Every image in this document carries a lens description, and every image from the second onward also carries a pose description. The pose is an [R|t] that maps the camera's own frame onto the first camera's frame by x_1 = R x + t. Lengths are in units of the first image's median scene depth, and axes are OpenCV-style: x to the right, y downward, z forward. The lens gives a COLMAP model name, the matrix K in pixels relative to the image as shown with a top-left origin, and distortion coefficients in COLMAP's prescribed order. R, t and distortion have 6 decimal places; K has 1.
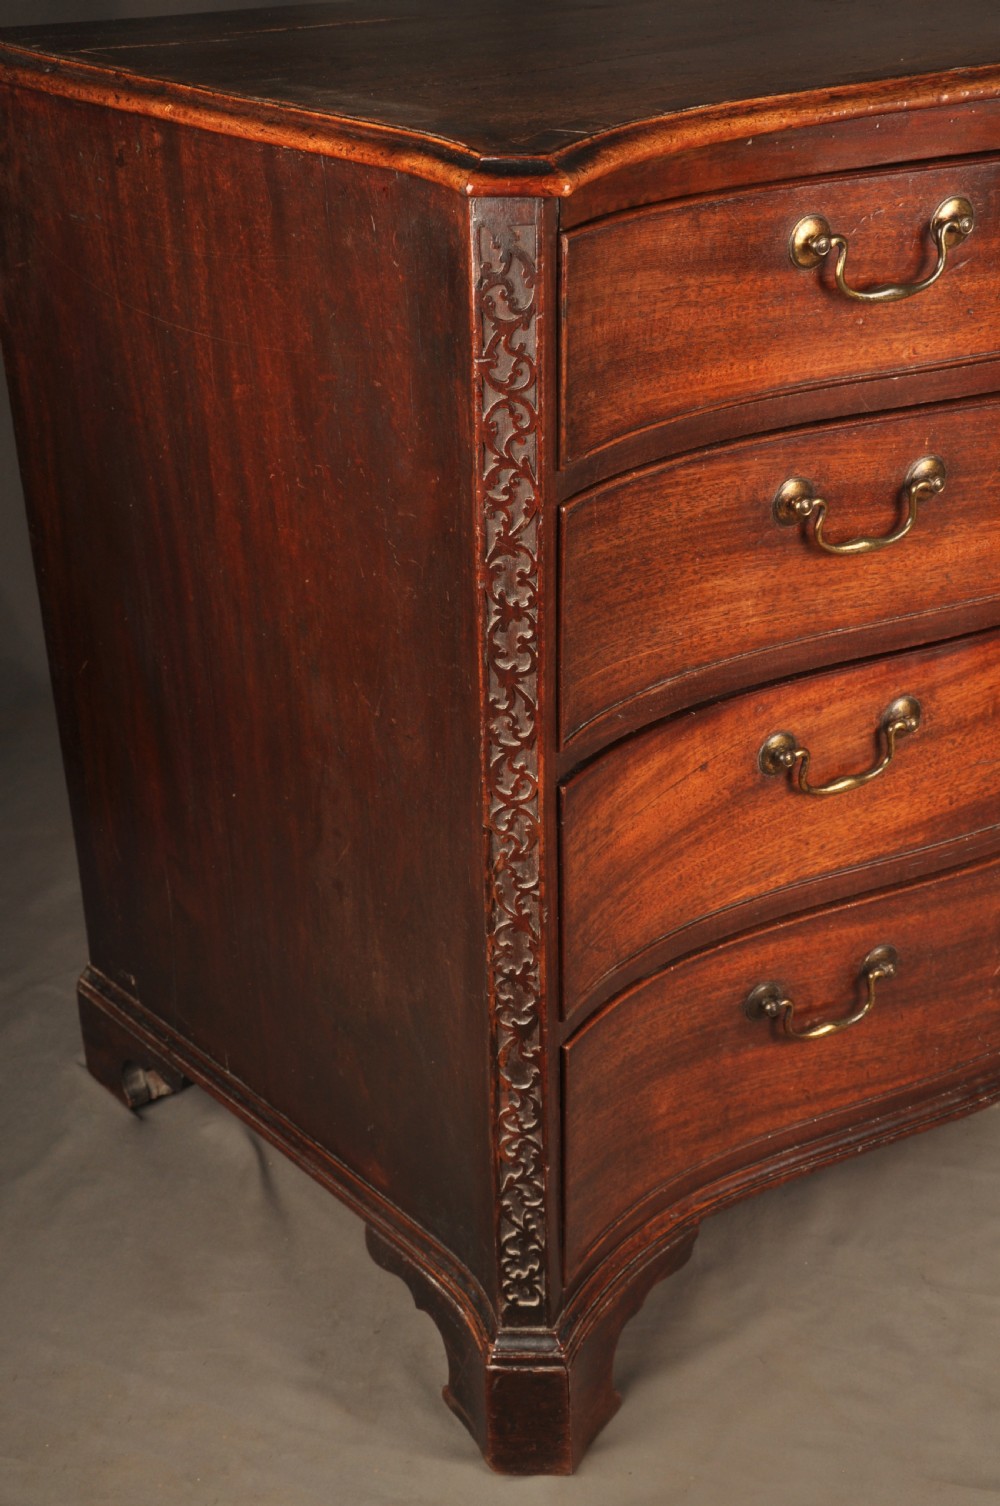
lens RADIAL K [[1893.6, 0, 500.0], [0, 1893.6, 753.0], [0, 0, 1]] dist [0.076269, 0.013740]
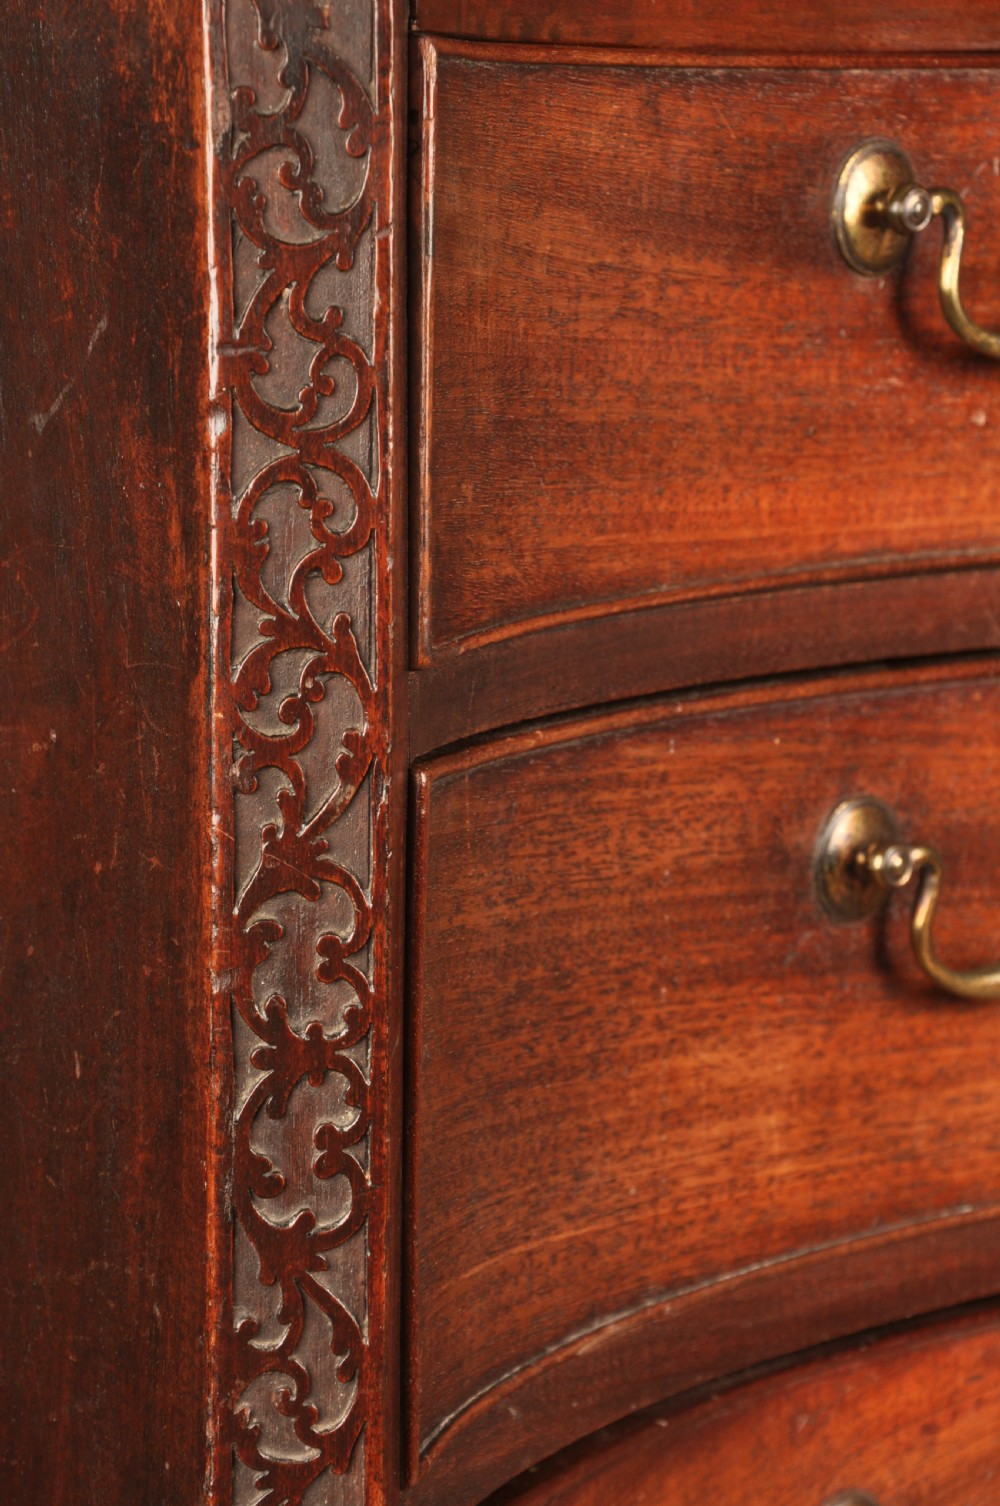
lens RADIAL K [[4104.5, 0, 500.0], [0, 4104.5, 753.0], [0, 0, 1]] dist [0.567321, 0.310963]
pose [[0.967549, -0.023197, 0.251615, -0.147460], [0.098548, 0.951566, -0.291223, 0.099331], [-0.232673, 0.306568, 0.922973, 0.230405]]
